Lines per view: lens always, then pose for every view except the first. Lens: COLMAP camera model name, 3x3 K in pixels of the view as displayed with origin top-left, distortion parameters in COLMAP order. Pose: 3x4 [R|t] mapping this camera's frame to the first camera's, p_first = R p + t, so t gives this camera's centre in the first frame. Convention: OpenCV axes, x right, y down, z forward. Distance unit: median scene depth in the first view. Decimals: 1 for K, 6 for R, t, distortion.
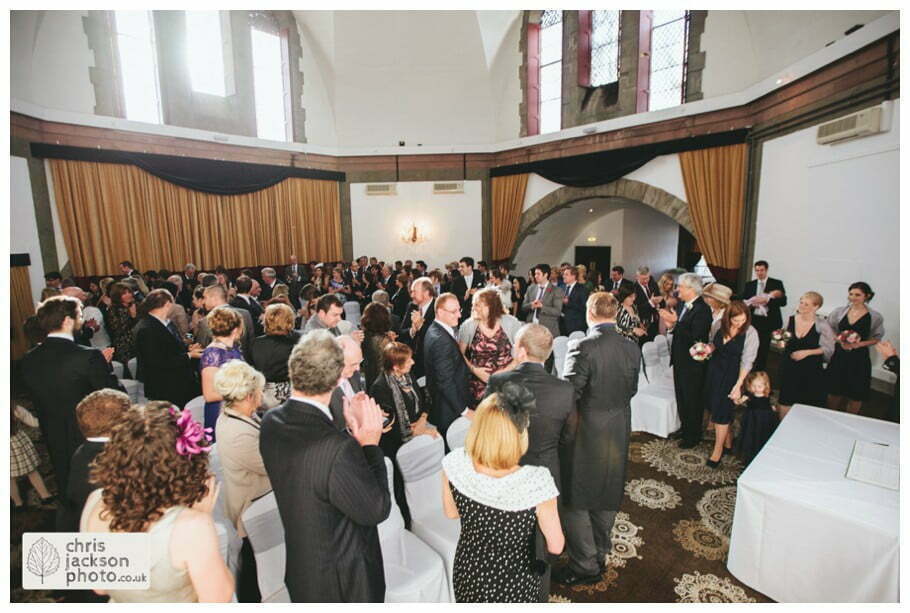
lens RADIAL K [[453.4, 0, 455.0], [0, 453.4, 306.5], [0, 0, 1]] dist [-0.001061, 0.000091]
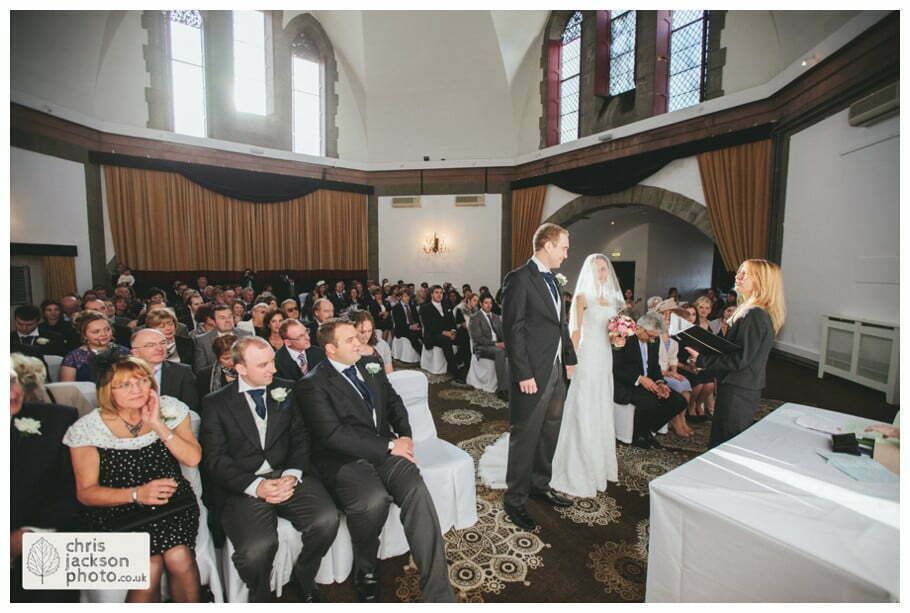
lens RADIAL K [[418.5, 0, 455.0], [0, 418.5, 306.5], [0, 0, 1]] dist [-0.004180, 0.000486]
pose [[0.990844, 0.033580, -0.130770, 0.102431], [-0.041281, 0.997541, -0.056632, 0.041493], [0.128547, 0.061512, 0.989794, 0.080163]]
